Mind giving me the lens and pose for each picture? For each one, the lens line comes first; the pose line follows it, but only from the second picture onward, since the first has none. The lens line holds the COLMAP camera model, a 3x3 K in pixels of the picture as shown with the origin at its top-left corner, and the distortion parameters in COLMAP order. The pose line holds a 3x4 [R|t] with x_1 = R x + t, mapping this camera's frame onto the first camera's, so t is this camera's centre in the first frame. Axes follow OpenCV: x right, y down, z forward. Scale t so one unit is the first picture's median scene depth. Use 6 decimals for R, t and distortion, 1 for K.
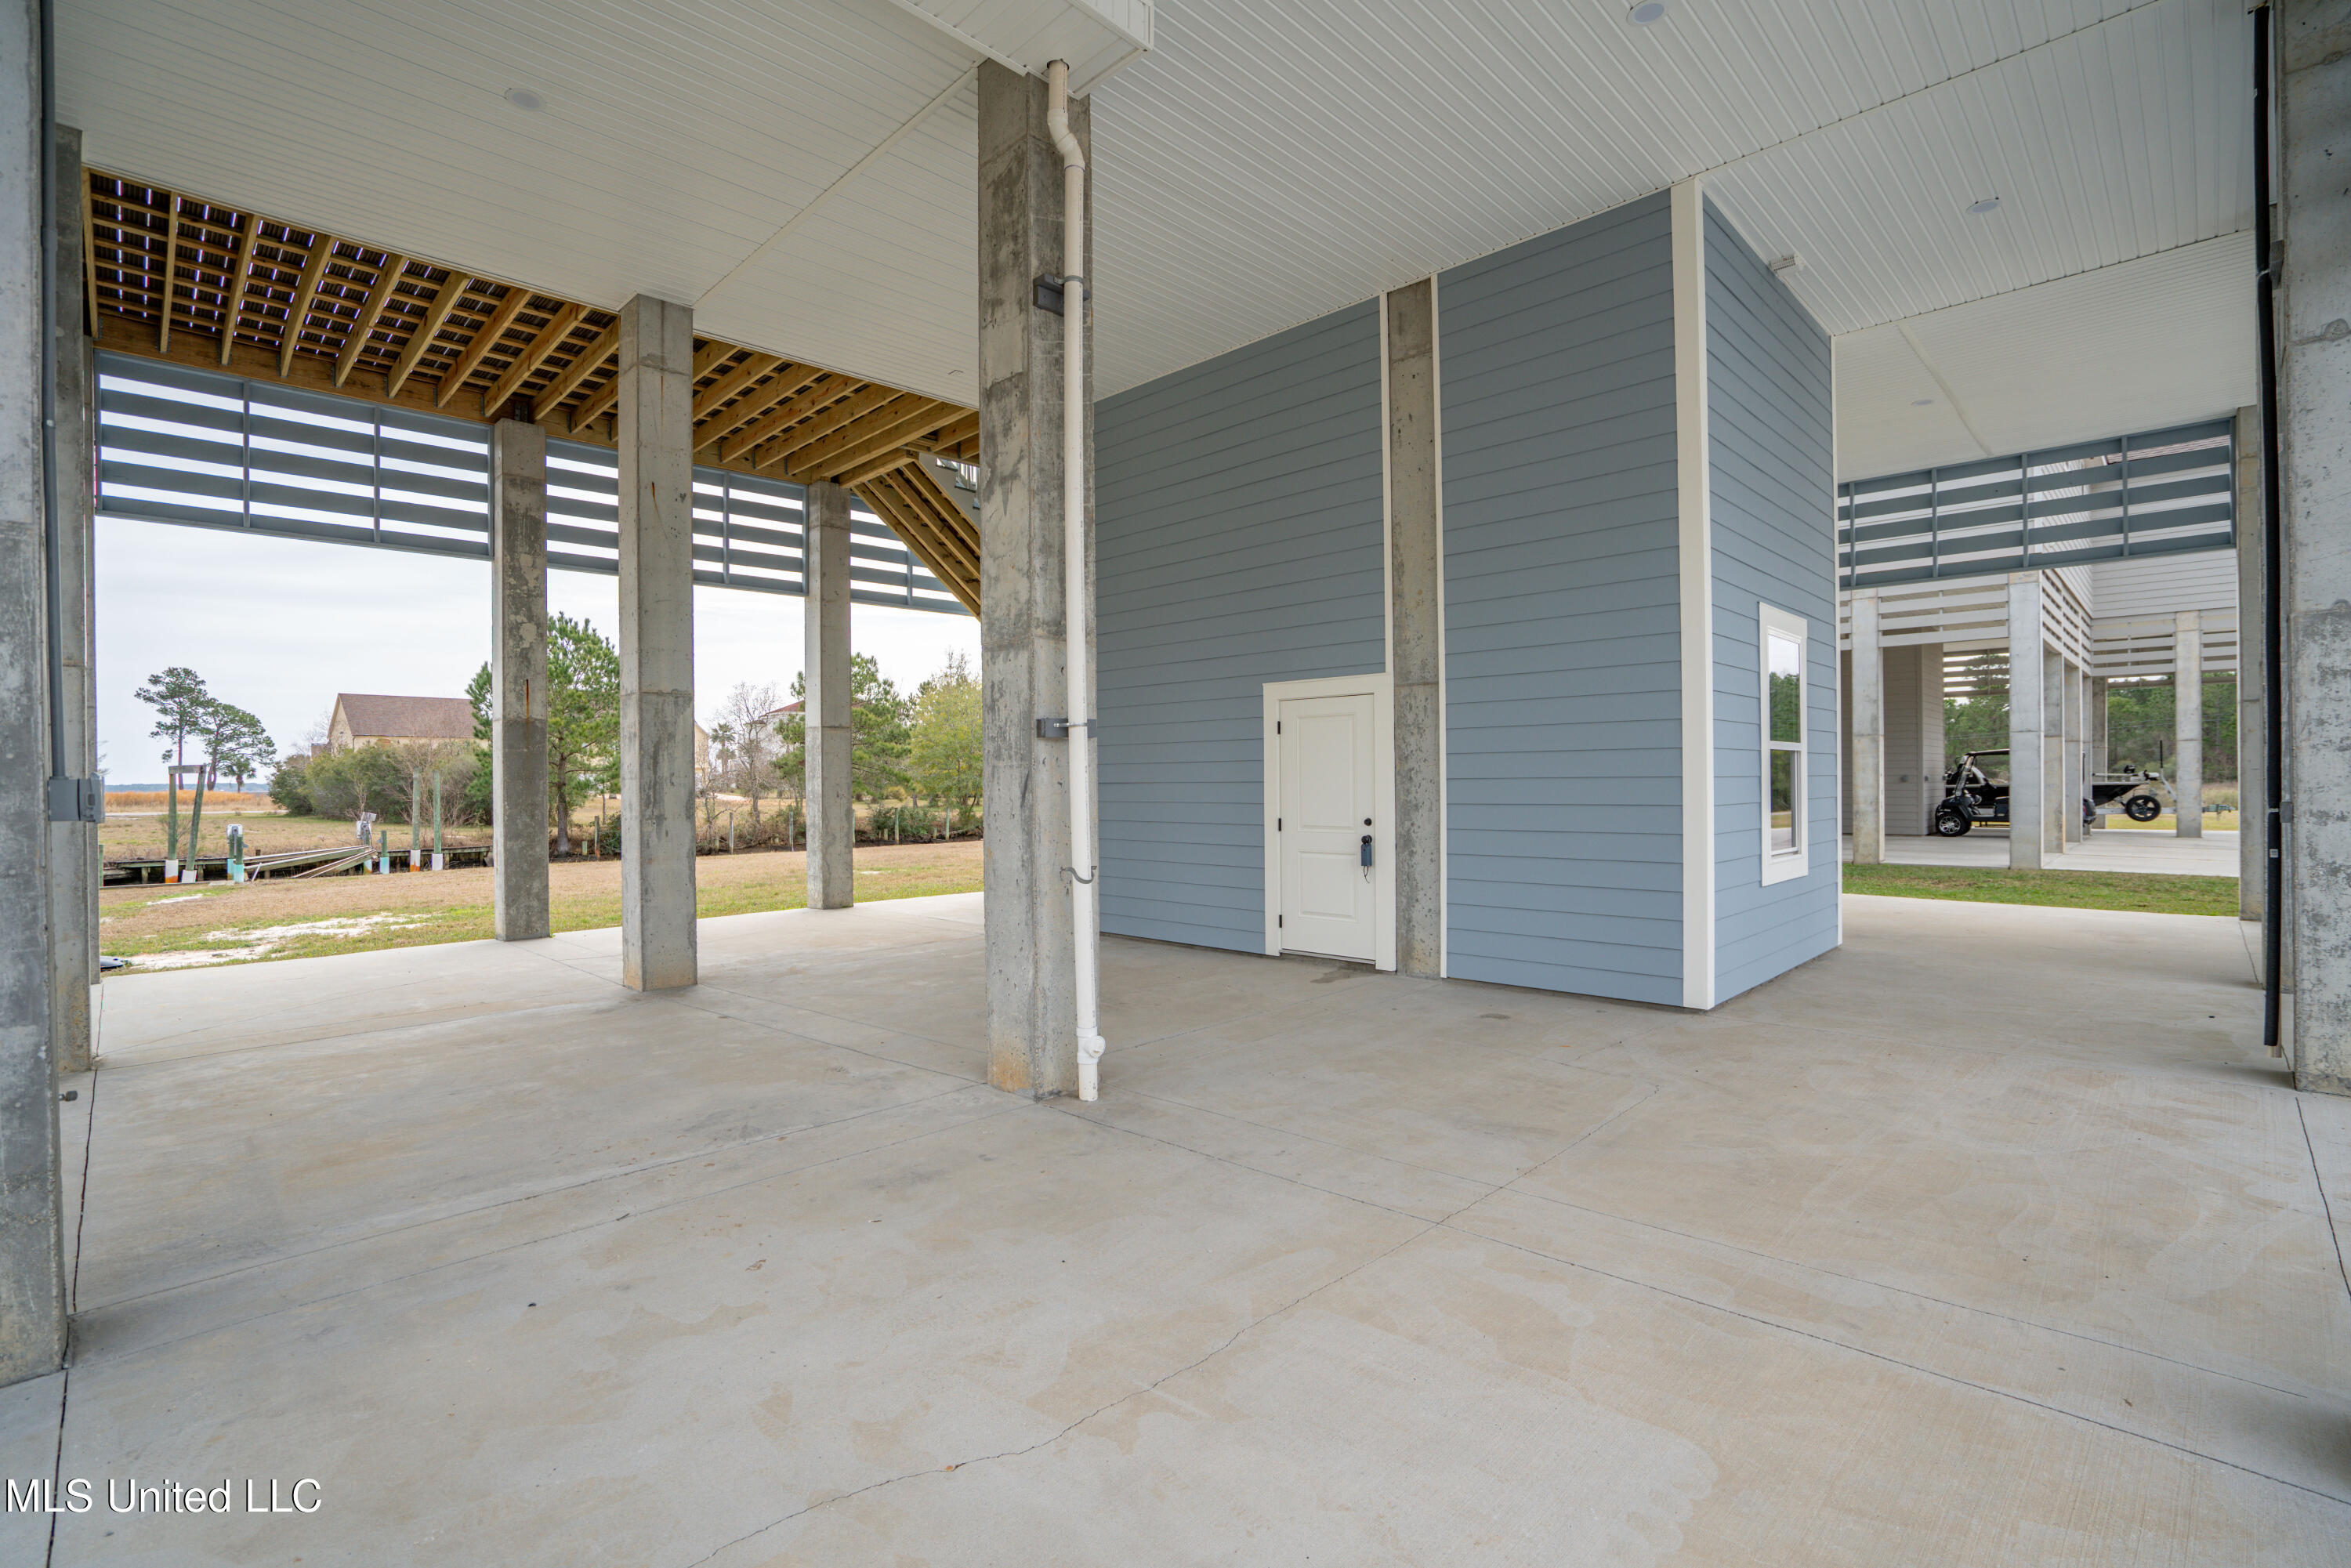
lens RADIAL K [[1070.0, 0, 1180.1], [0, 1070.0, 786.2], [0, 0, 1]] dist [-0.044121, 0.012900]
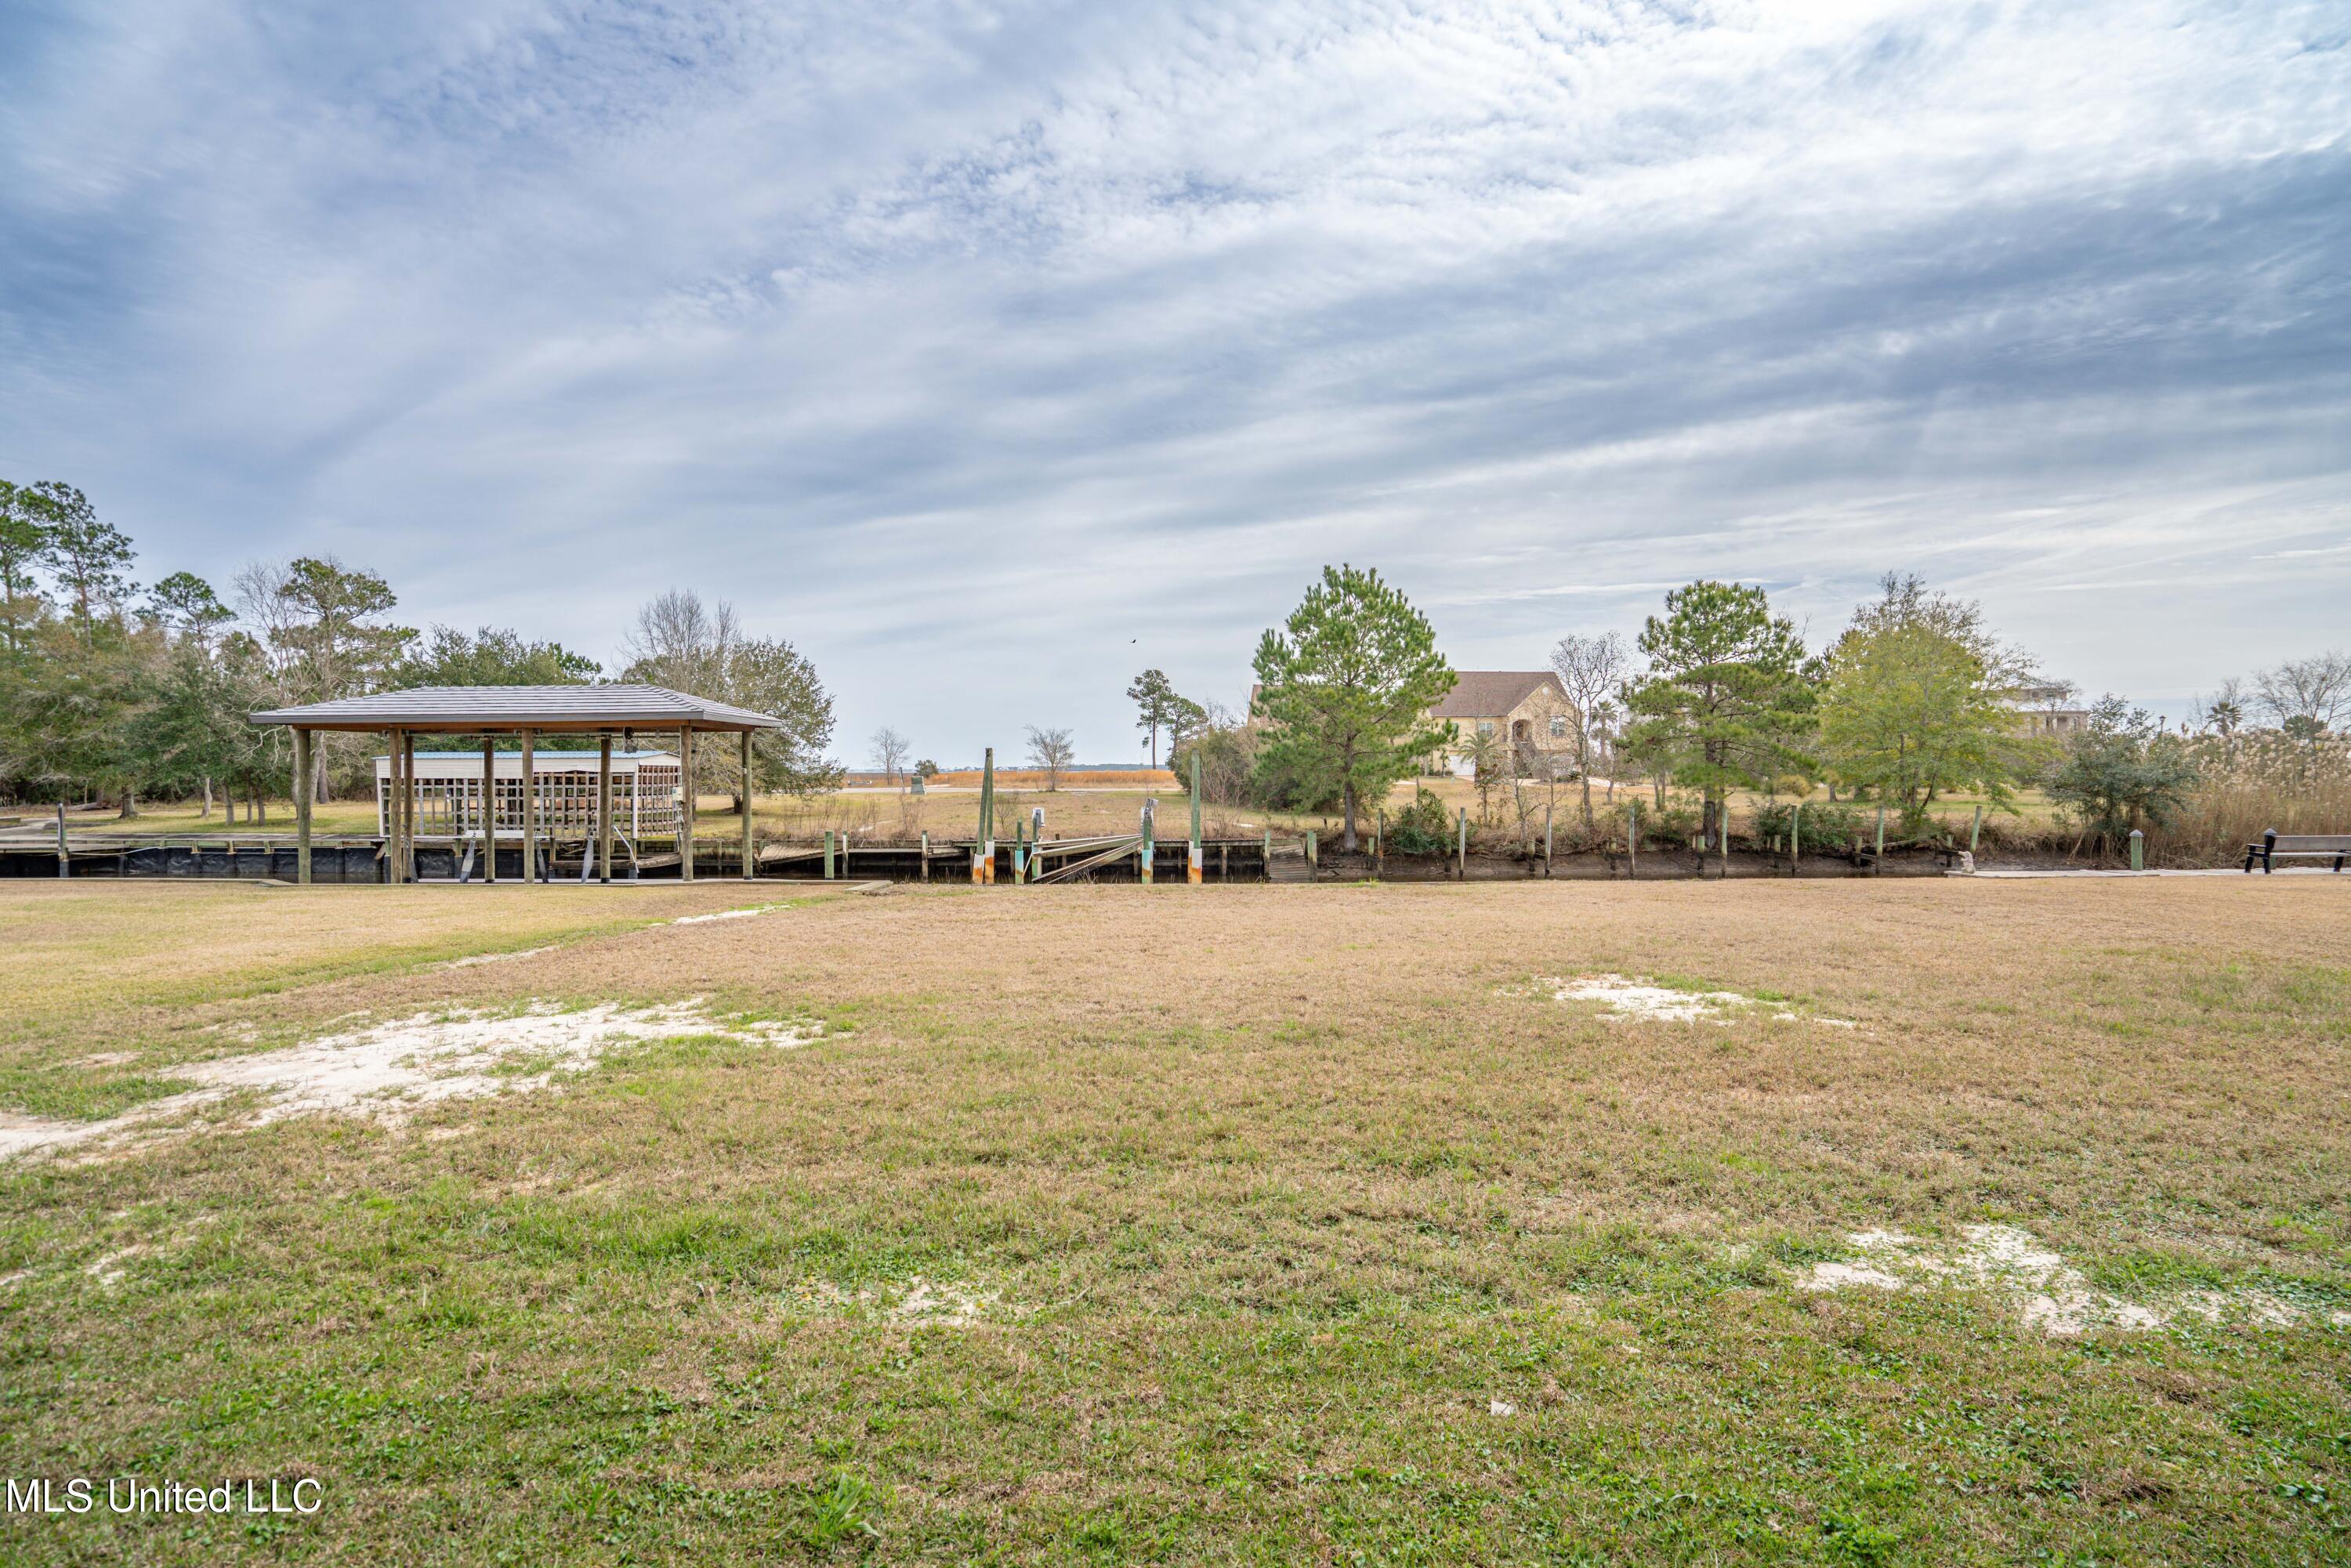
lens RADIAL K [[1070.0, 0, 1164.5], [0, 1070.0, 780.5], [0, 0, 1]] dist [-0.044121, 0.012900]
pose [[0.683443, 0.015160, -0.729846, -0.041539], [-0.006603, 0.999872, 0.014585, -0.002685], [0.729974, -0.005149, 0.683456, 0.208251]]
